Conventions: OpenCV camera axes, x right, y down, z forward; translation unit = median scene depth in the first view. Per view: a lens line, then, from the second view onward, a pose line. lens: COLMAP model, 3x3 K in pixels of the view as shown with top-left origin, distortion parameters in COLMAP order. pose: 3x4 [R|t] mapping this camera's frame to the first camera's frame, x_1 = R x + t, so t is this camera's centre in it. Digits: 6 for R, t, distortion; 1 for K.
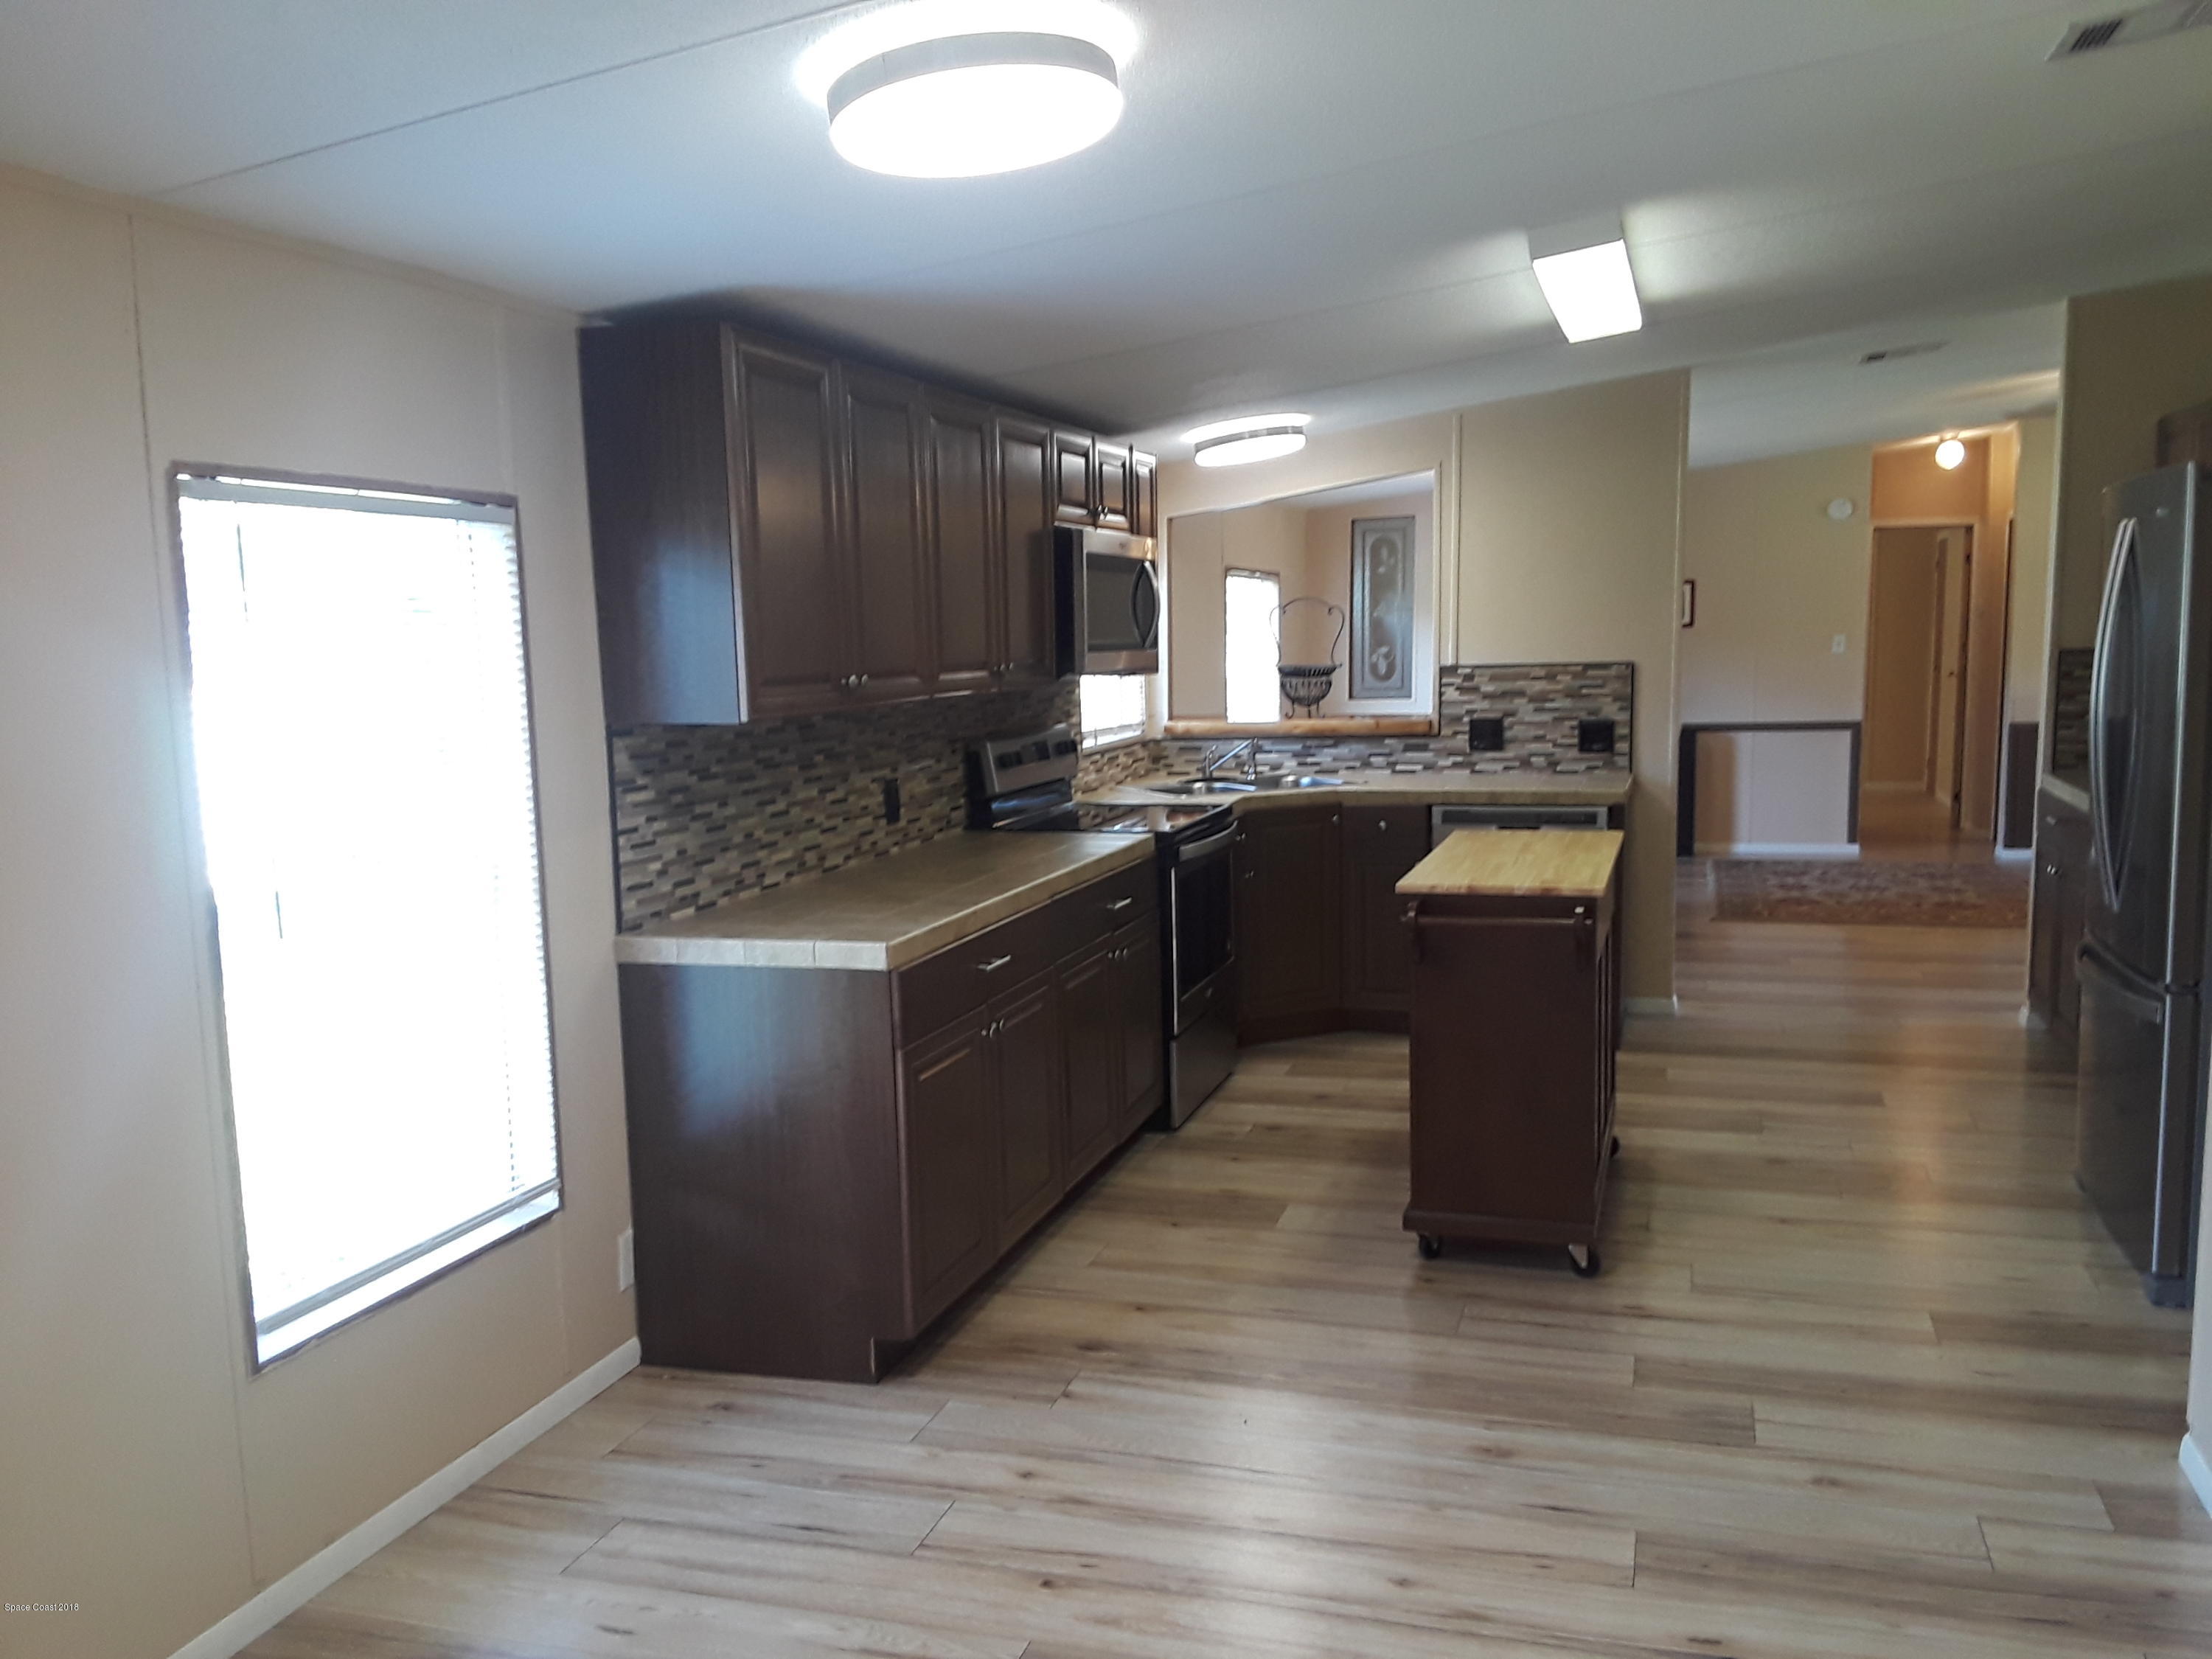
lens RADIAL K [[1775.6, 0, 1124.1], [0, 1775.6, 868.4], [0, 0, 1]] dist [0.106259, -0.168450]
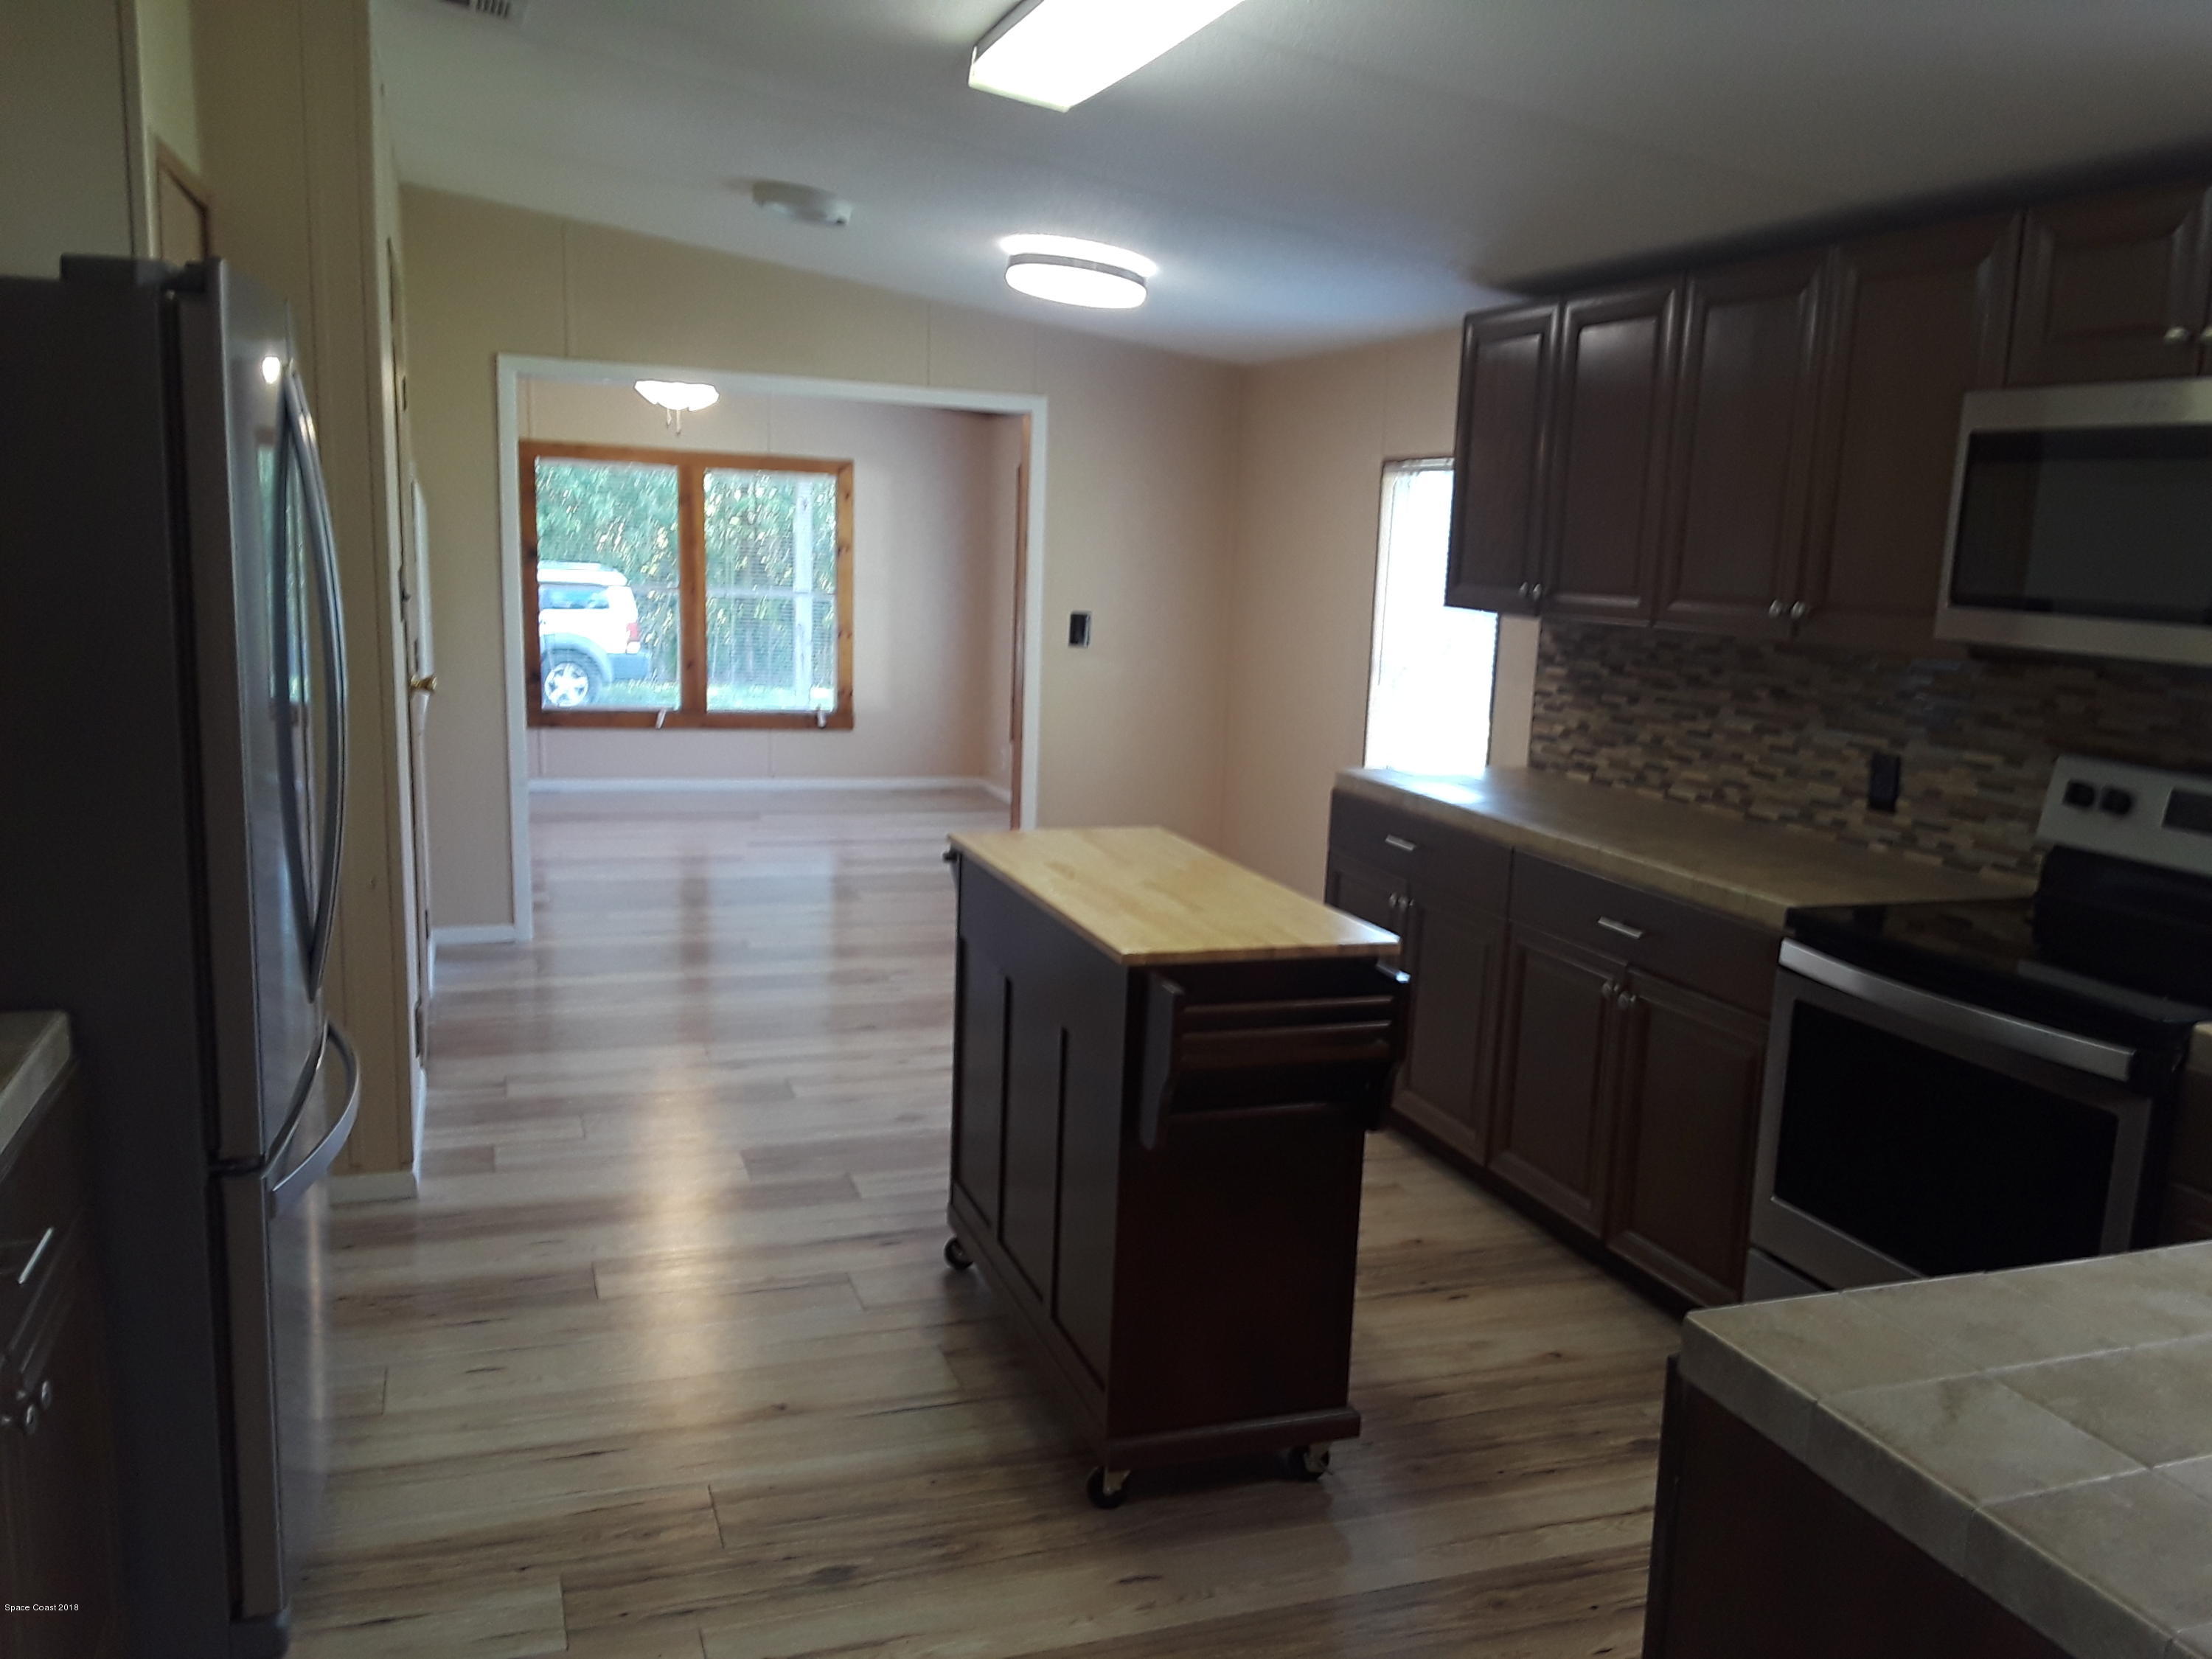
lens RADIAL K [[1775.6, 0, 1140.4], [0, 1775.6, 883.4], [0, 0, 1]] dist [0.106259, -0.168450]
pose [[-0.788976, 0.117670, -0.603051, 0.643446], [-0.098100, 0.944774, 0.312694, -0.225429], [0.606542, 0.305868, -0.733860, 1.509315]]
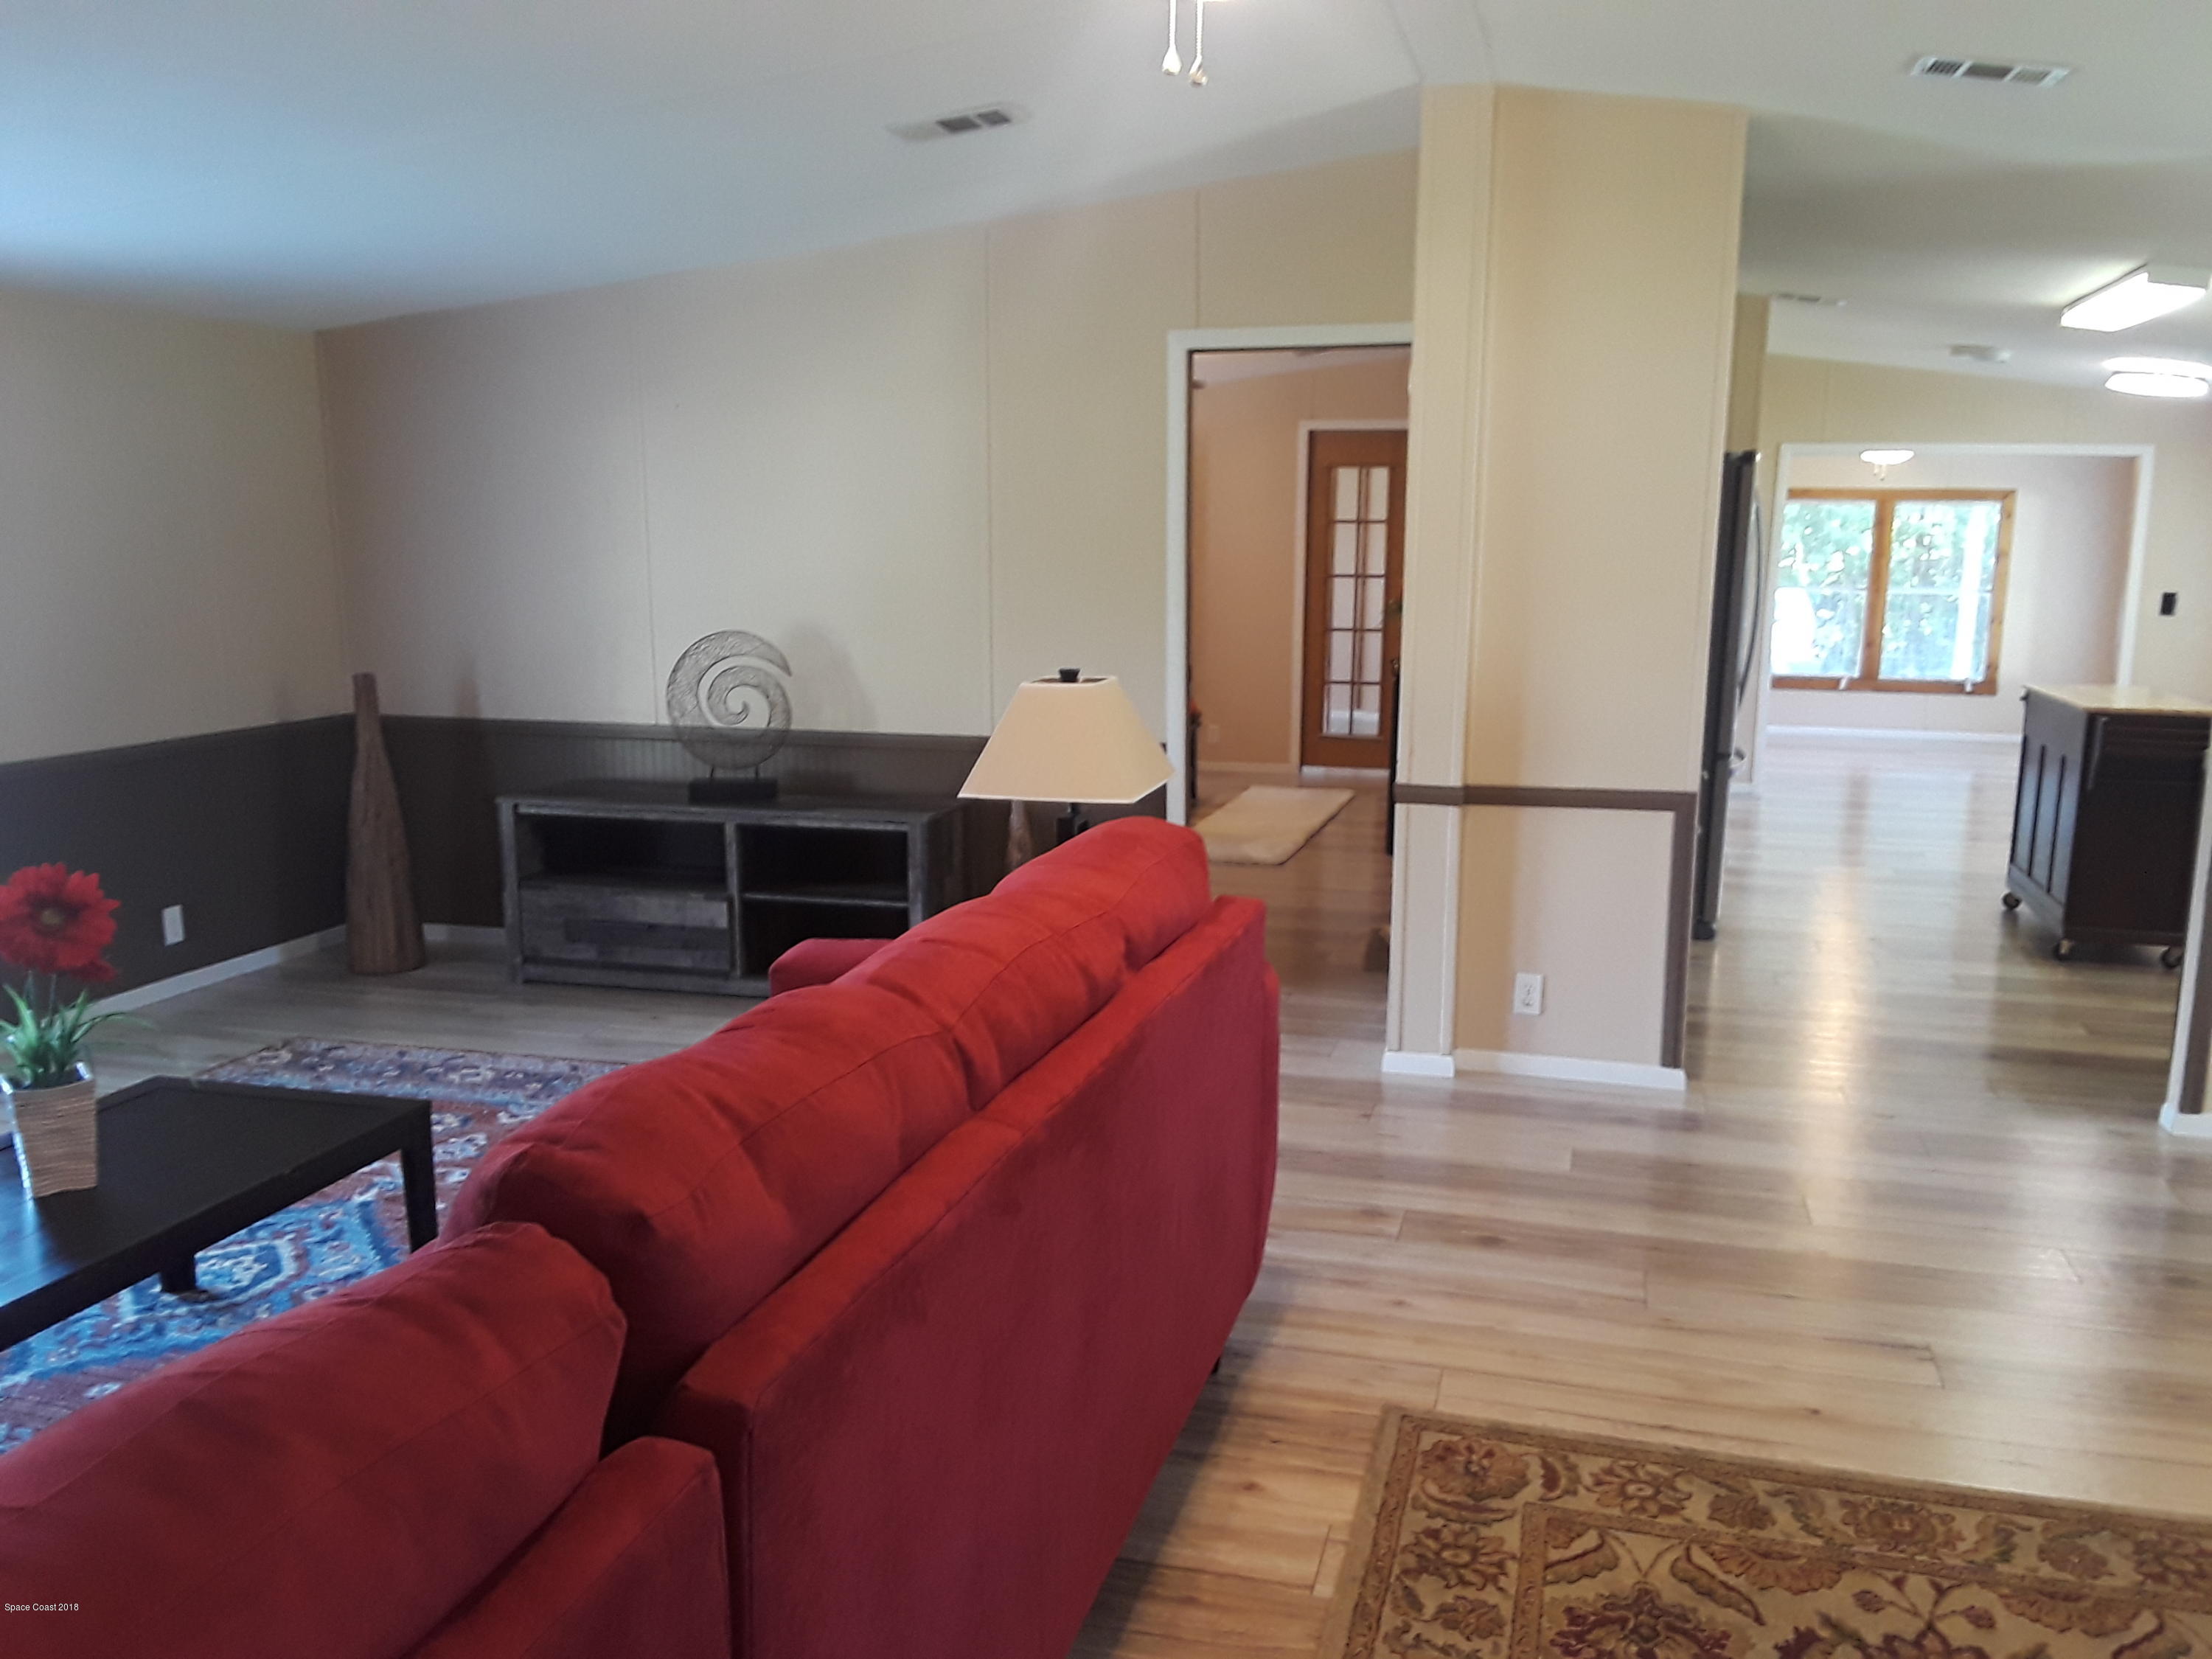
lens RADIAL K [[1775.6, 0, 1133.0], [0, 1775.6, 864.0], [0, 0, 1]] dist [0.106259, -0.168450]
pose [[-0.998897, 0.022819, -0.041049, 1.065955], [0.008776, 0.949325, 0.314173, -0.341689], [0.046138, 0.313466, -0.948478, 2.355315]]
